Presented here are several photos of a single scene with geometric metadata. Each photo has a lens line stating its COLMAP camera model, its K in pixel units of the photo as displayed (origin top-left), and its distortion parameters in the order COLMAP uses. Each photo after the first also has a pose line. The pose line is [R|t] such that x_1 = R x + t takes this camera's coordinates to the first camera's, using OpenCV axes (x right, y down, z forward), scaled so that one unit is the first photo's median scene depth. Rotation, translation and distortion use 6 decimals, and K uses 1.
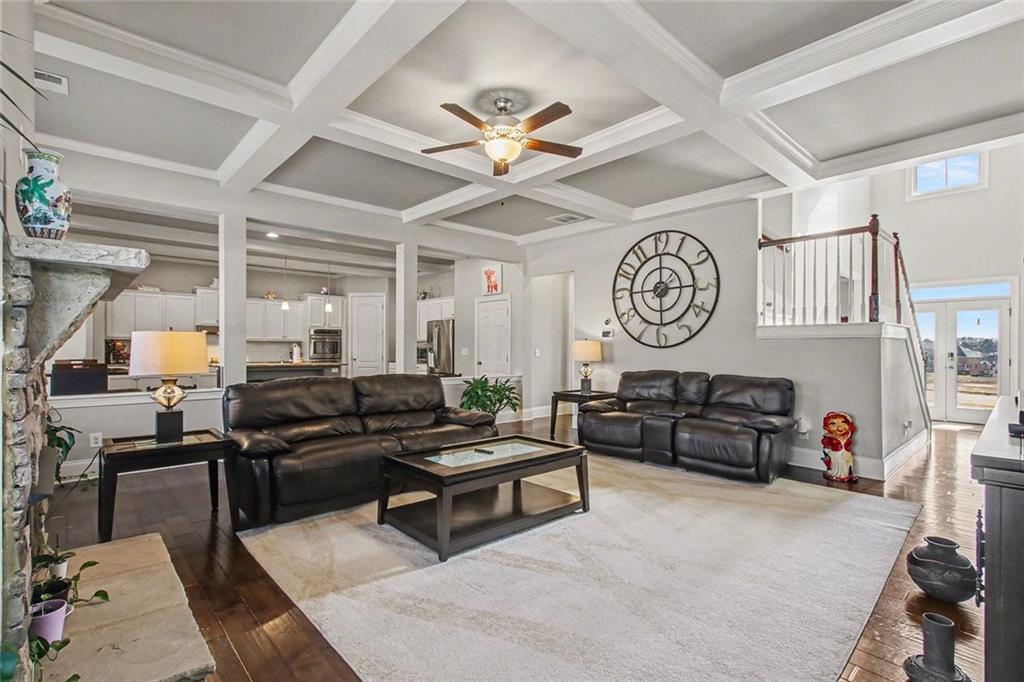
lens RADIAL K [[470.6, 0, 509.9], [0, 470.6, 344.7], [0, 0, 1]] dist [0.001797, 0.001518]
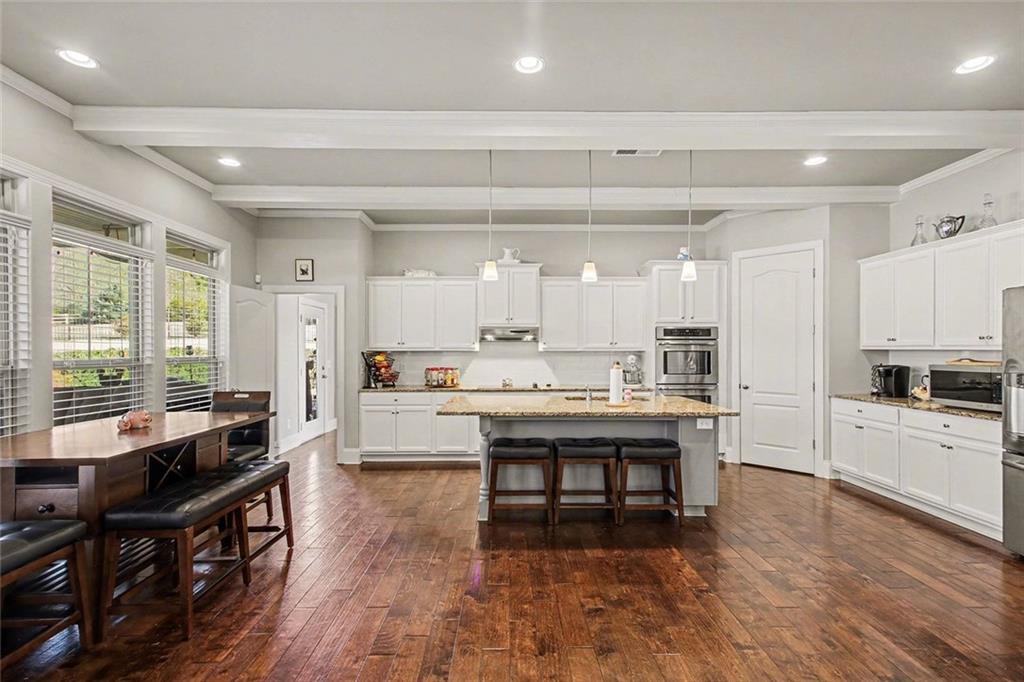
lens RADIAL K [[470.6, 0, 509.8], [0, 470.6, 348.4], [0, 0, 1]] dist [0.001797, 0.001518]
pose [[0.729748, -0.001452, -0.683714, -0.185912], [0.001405, 0.999999, -0.000625, -0.010313], [0.683714, -0.000505, 0.729749, 0.507036]]
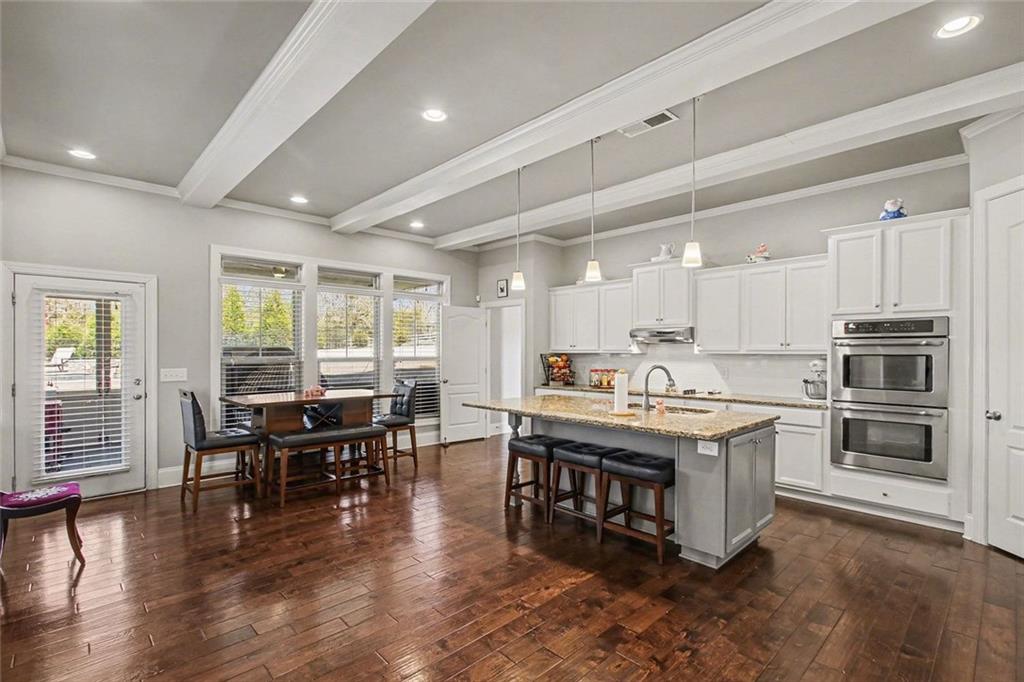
lens RADIAL K [[470.6, 0, 505.7], [0, 470.6, 346.8], [0, 0, 1]] dist [0.001797, 0.001518]
pose [[0.001161, -0.008002, -0.999967, -0.051432], [0.002616, 0.999965, -0.007999, -0.011220], [0.999996, -0.002607, 0.001182, 0.736081]]
